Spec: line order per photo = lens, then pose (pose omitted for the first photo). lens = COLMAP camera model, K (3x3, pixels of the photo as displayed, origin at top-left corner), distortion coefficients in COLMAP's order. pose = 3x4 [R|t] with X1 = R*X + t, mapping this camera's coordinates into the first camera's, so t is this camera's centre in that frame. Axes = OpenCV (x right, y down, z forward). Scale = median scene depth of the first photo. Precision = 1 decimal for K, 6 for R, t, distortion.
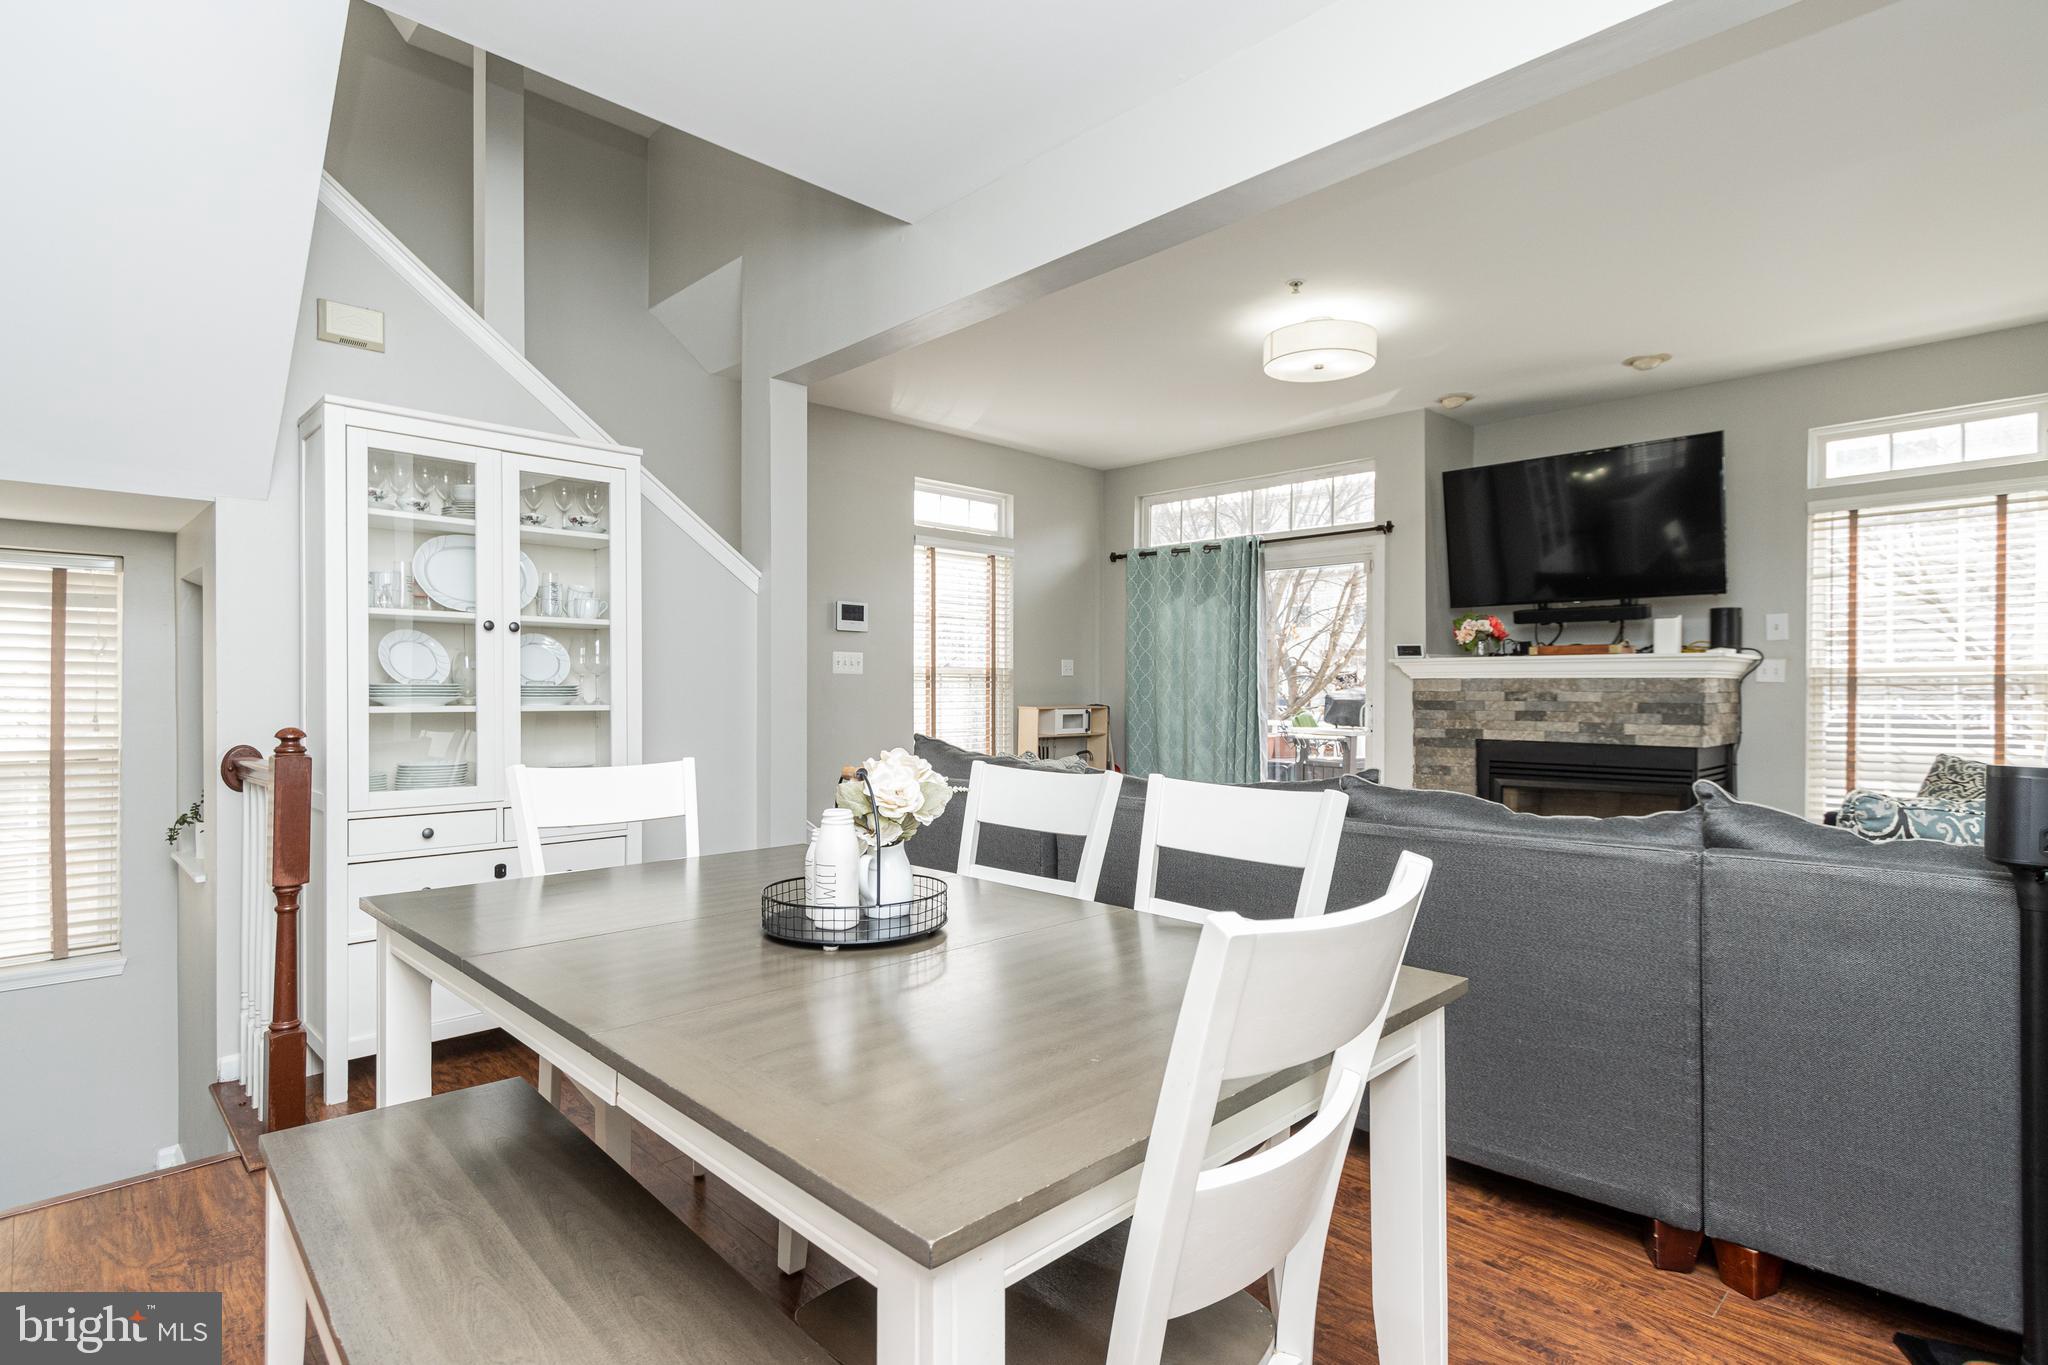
lens RADIAL K [[1062.0, 0, 988.4], [0, 1062.0, 682.5], [0, 0, 1]] dist [-0.003995, -0.001594]
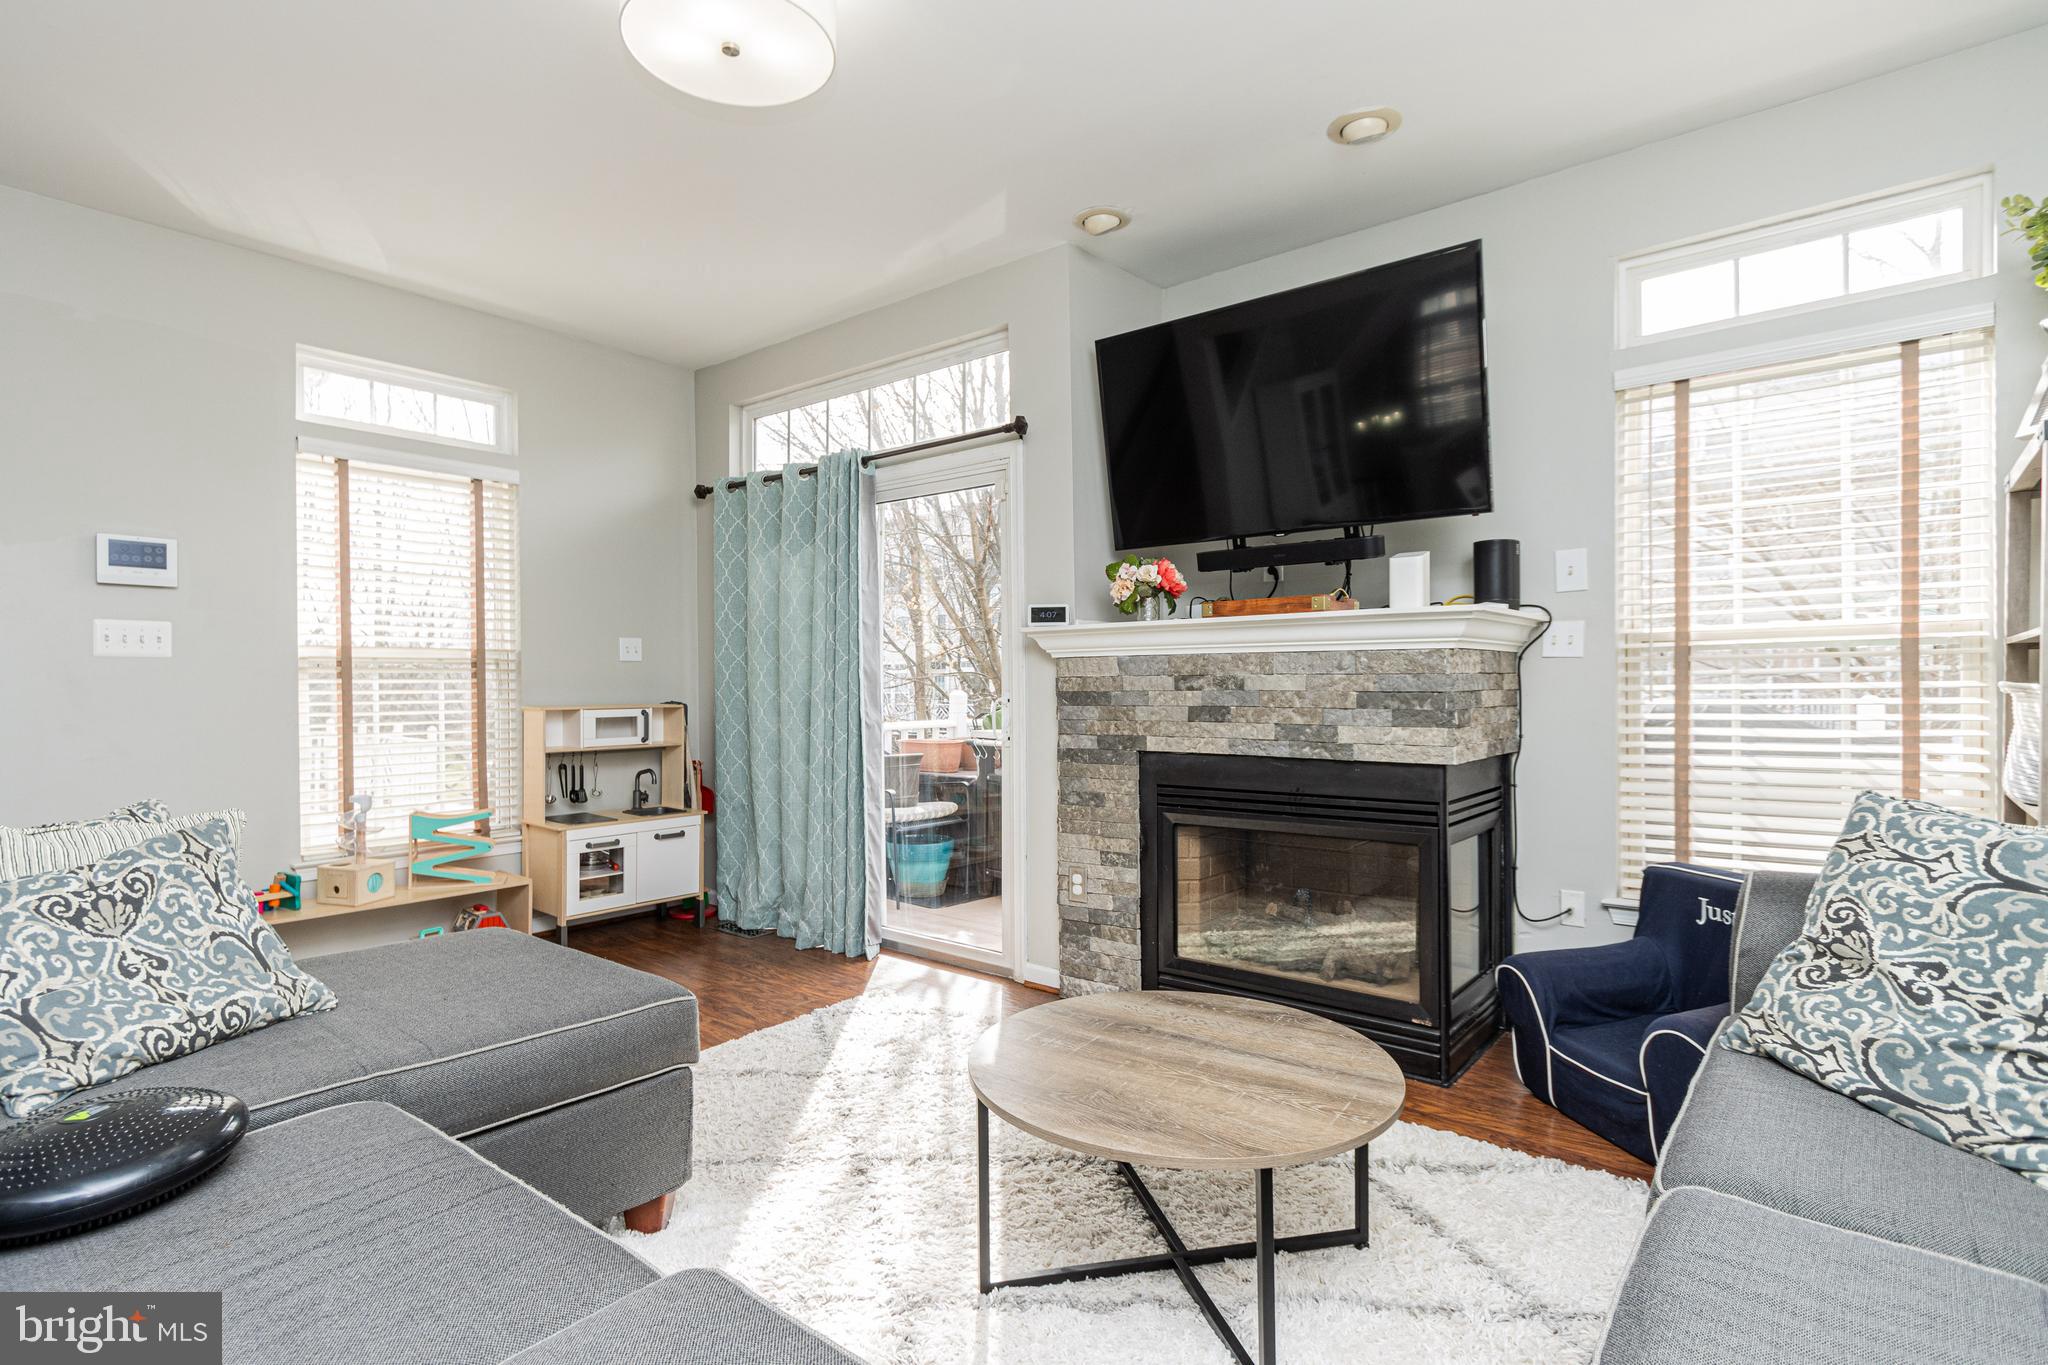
lens RADIAL K [[1062.0, 0, 988.4], [0, 1062.0, 682.5], [0, 0, 1]] dist [-0.003995, -0.001594]
pose [[0.993536, -0.009296, 0.113133, 0.306312], [0.008916, 0.999953, 0.003863, 0.009066], [-0.113164, -0.002829, 0.993572, 0.384732]]
